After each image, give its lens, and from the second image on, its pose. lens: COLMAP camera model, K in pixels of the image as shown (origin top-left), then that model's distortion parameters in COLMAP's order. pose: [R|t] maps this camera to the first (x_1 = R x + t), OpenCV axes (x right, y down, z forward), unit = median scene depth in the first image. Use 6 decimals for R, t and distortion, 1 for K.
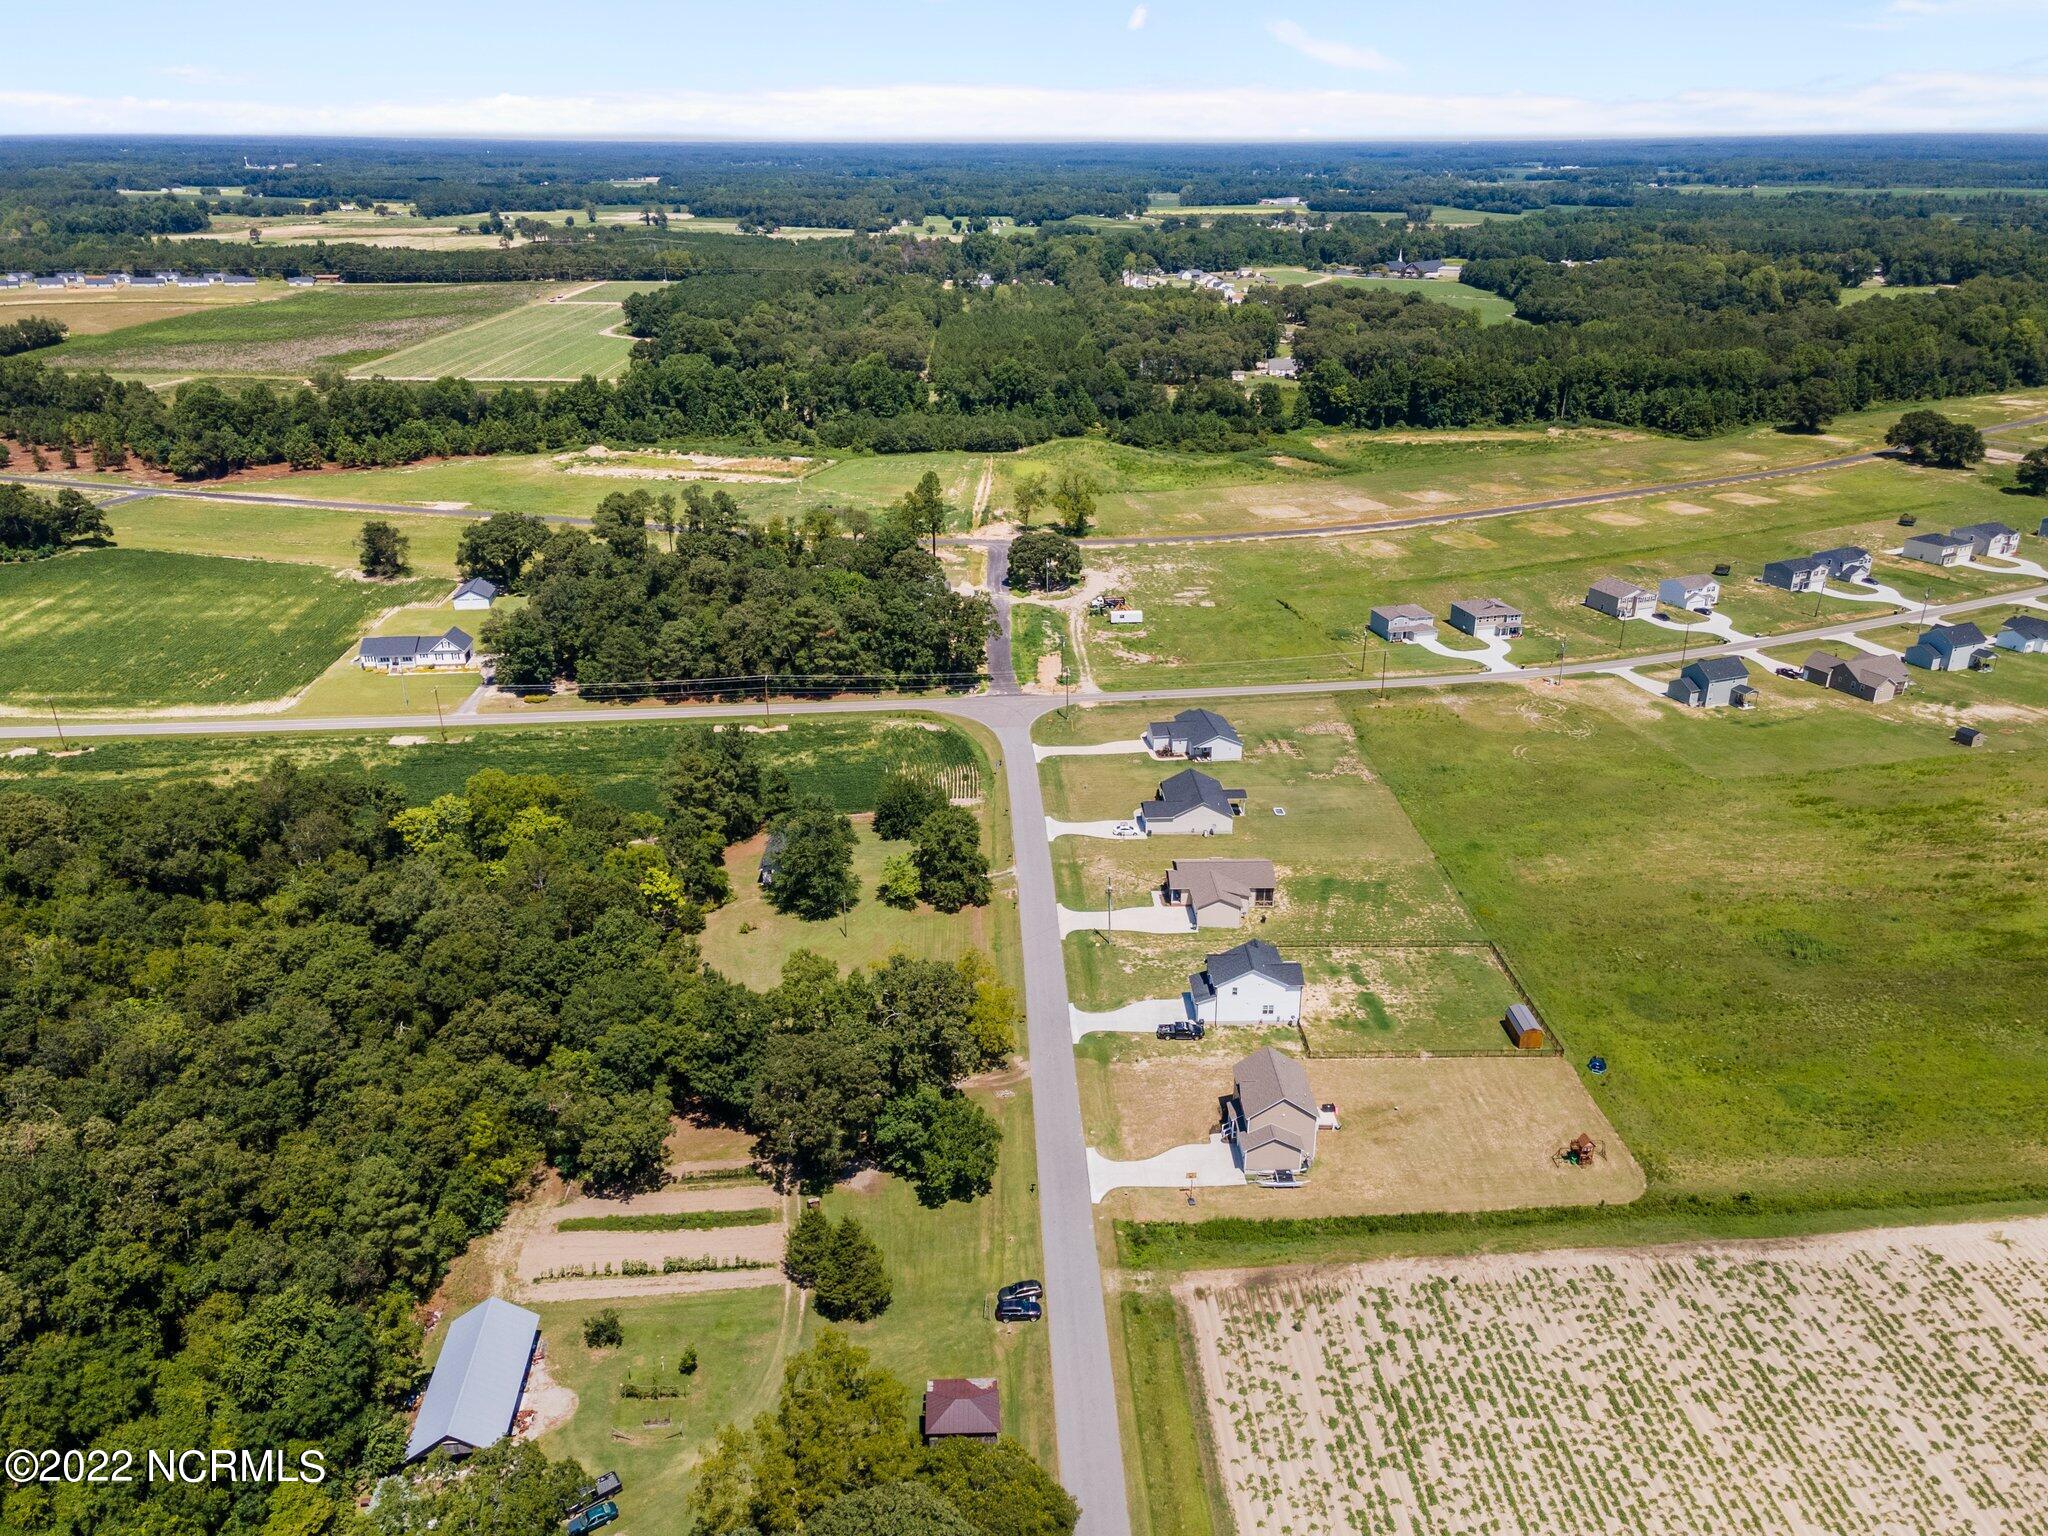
lens RADIAL K [[1523.6, 0, 1017.0], [0, 1523.6, 718.9], [0, 0, 1]] dist [0.031258, 0.015273]
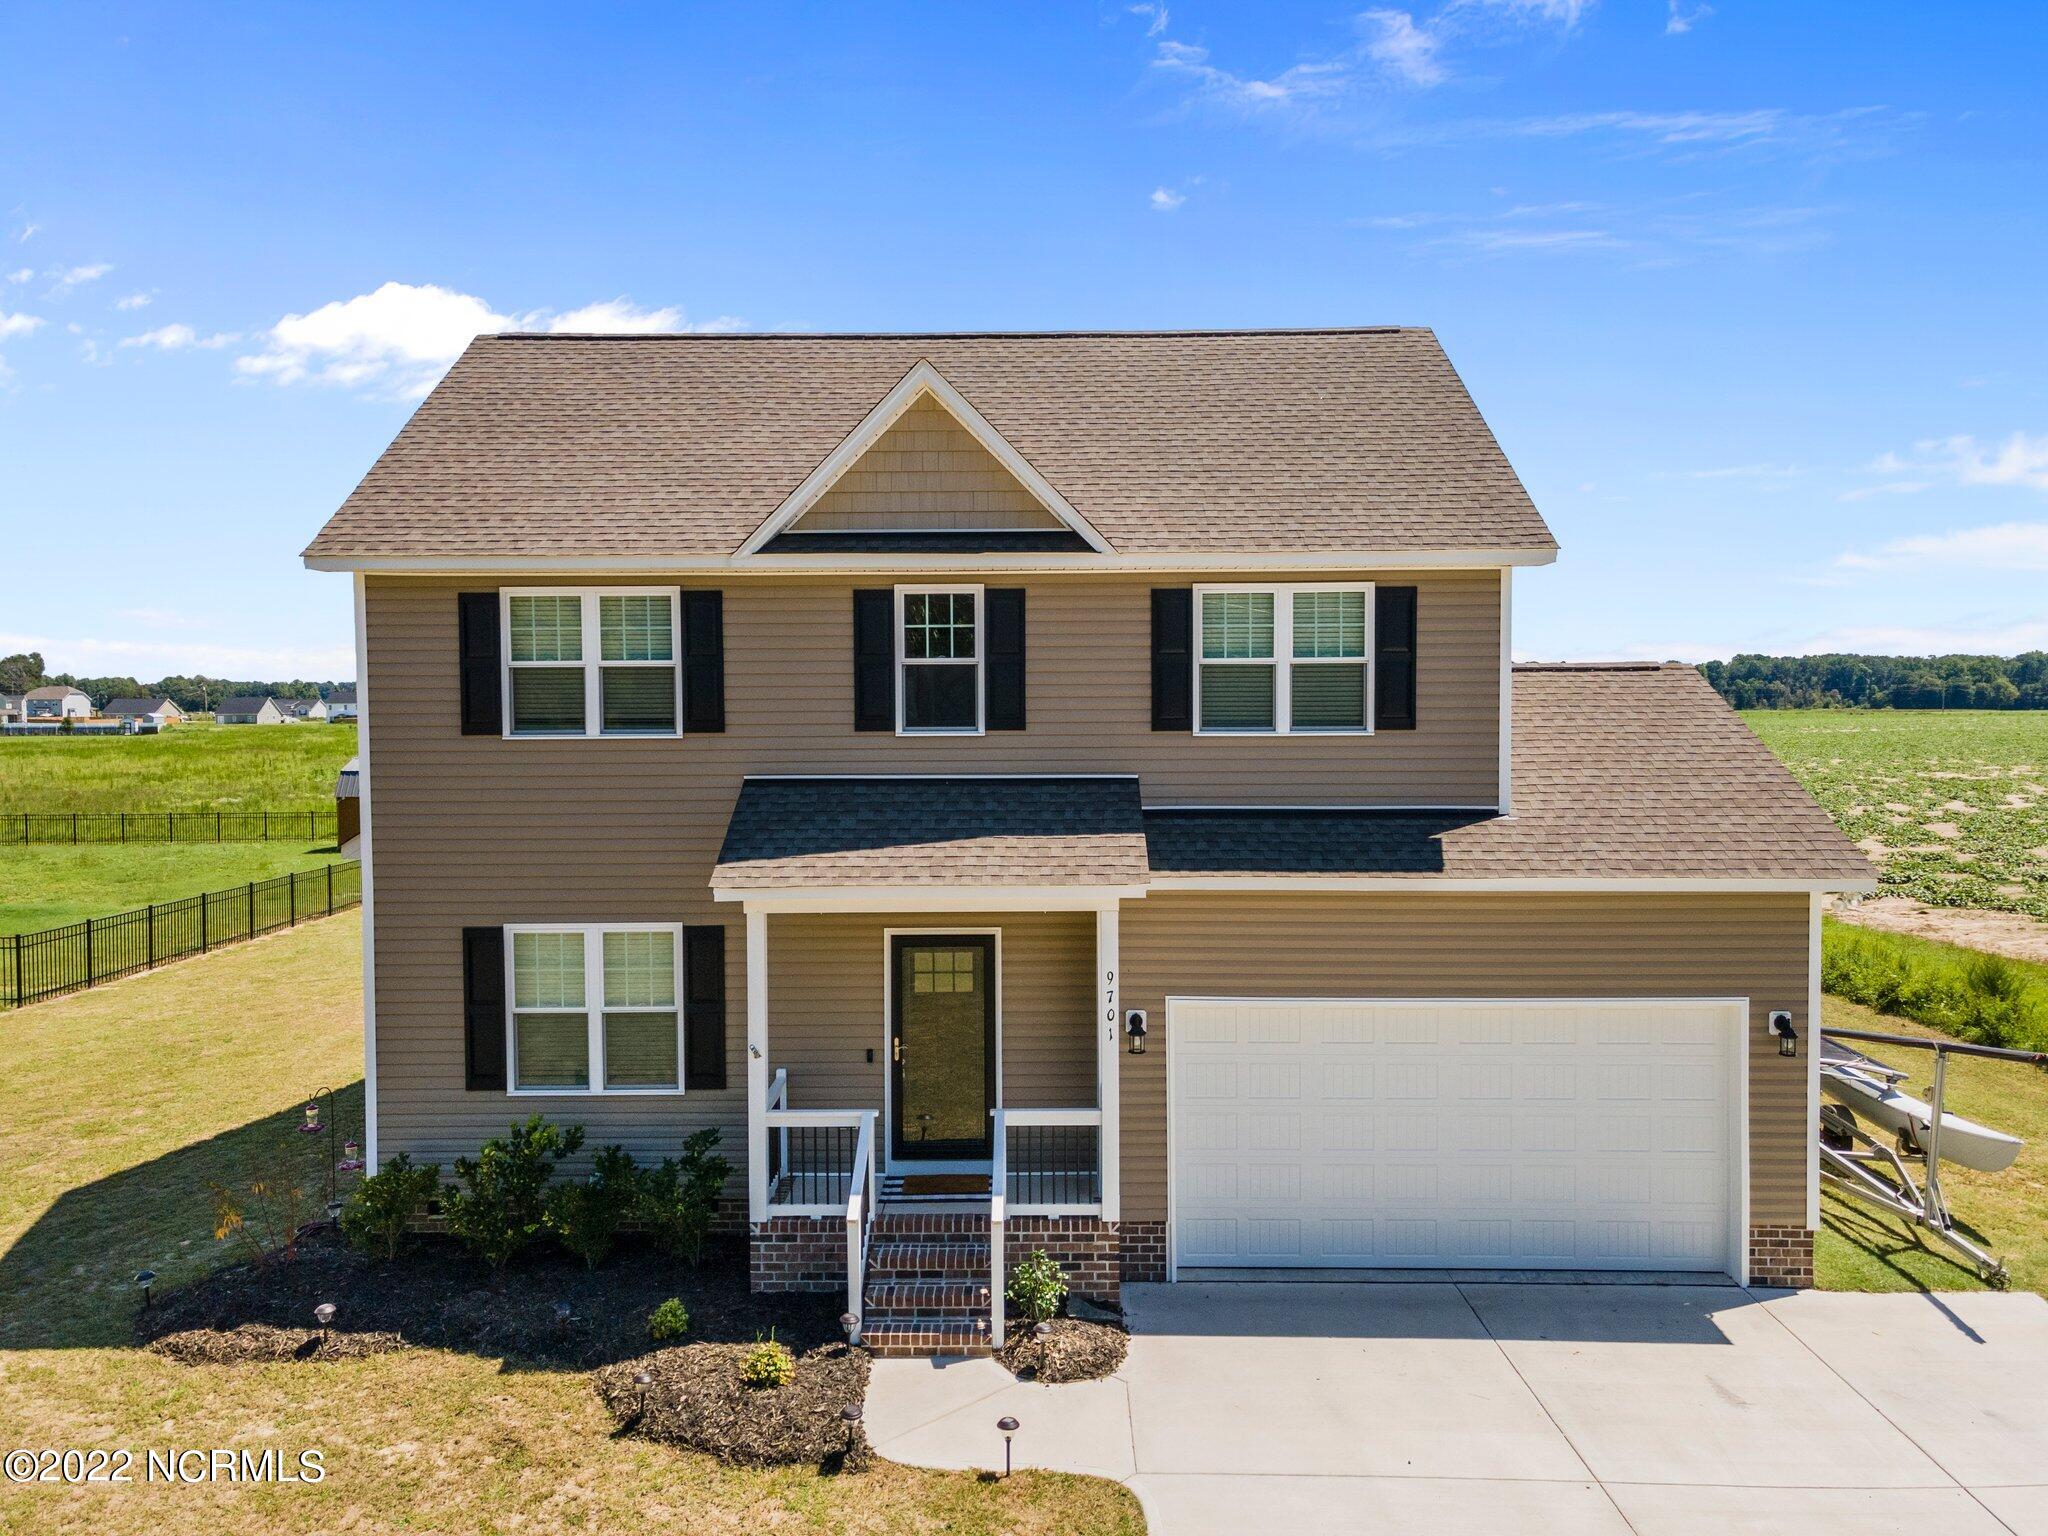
lens RADIAL K [[1479.1, 0, 1024.0], [0, 1479.1, 768.0], [0, 0, 1]] dist [0.024244, 0.041509]
pose [[0.038467, -0.040172, 0.998452, 0.077682], [0.364989, 0.930718, 0.023385, 0.258046], [-0.930217, 0.363525, 0.050464, 1.015688]]
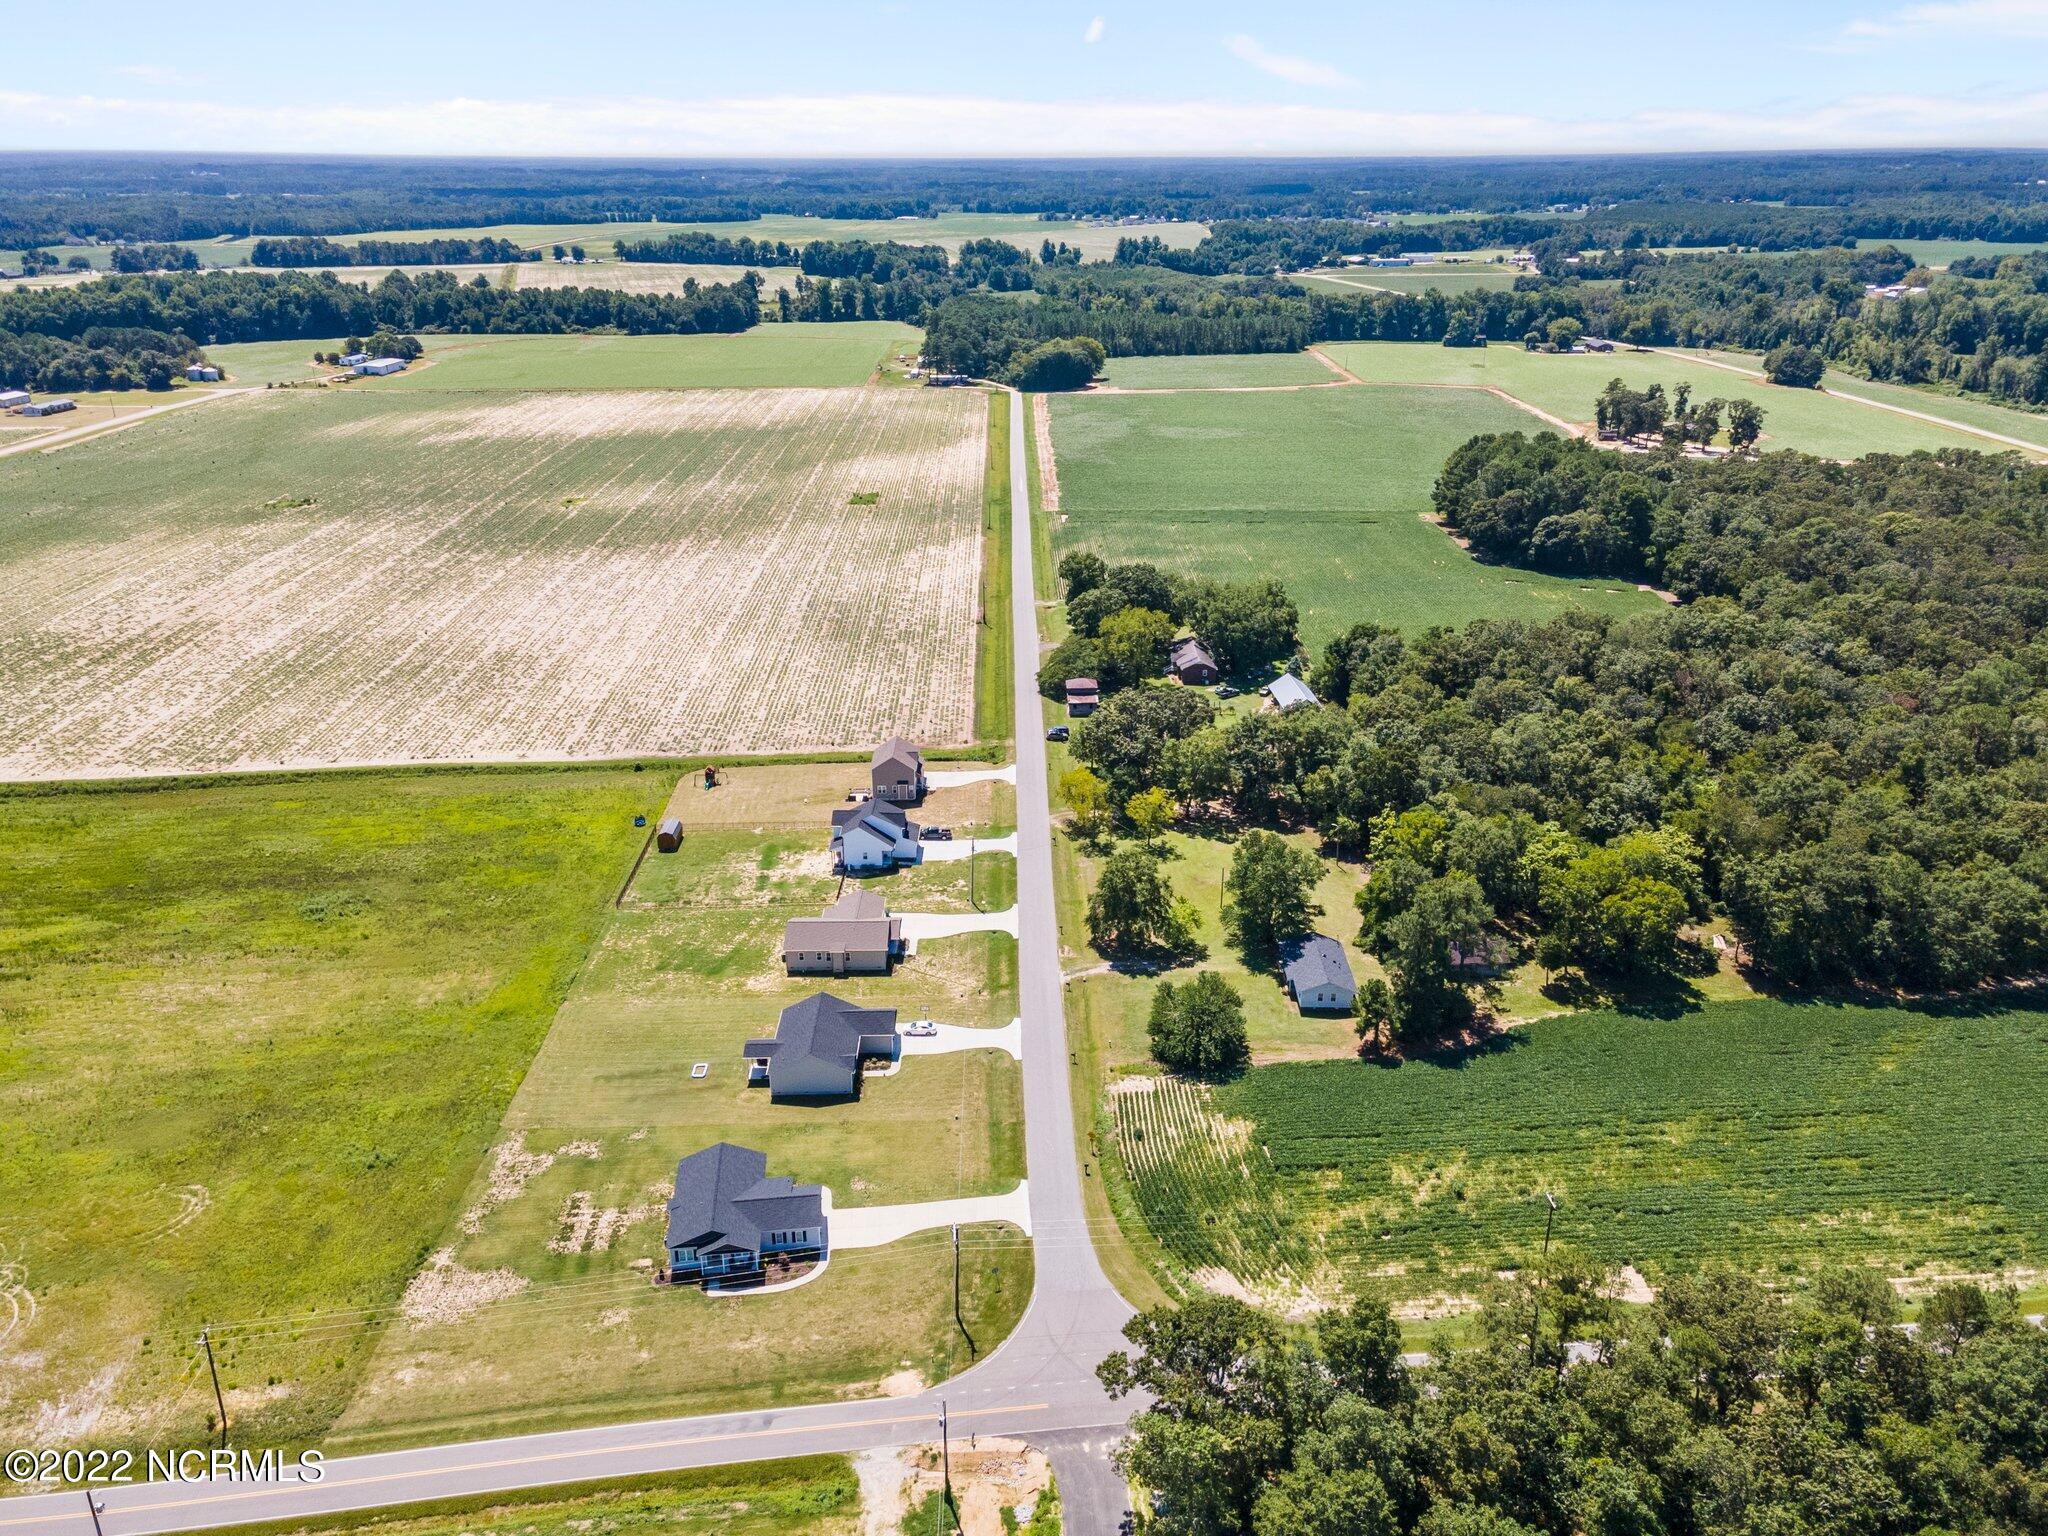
lens RADIAL K [[1479.1, 0, 1024.0], [0, 1479.1, 768.0], [0, 0, 1]] dist [0.024244, 0.041509]
pose [[-0.999766, -0.004340, 0.021181, 0.003827], [0.011390, 0.726991, 0.686553, -0.807552], [-0.018378, 0.686633, -0.726772, 2.150341]]
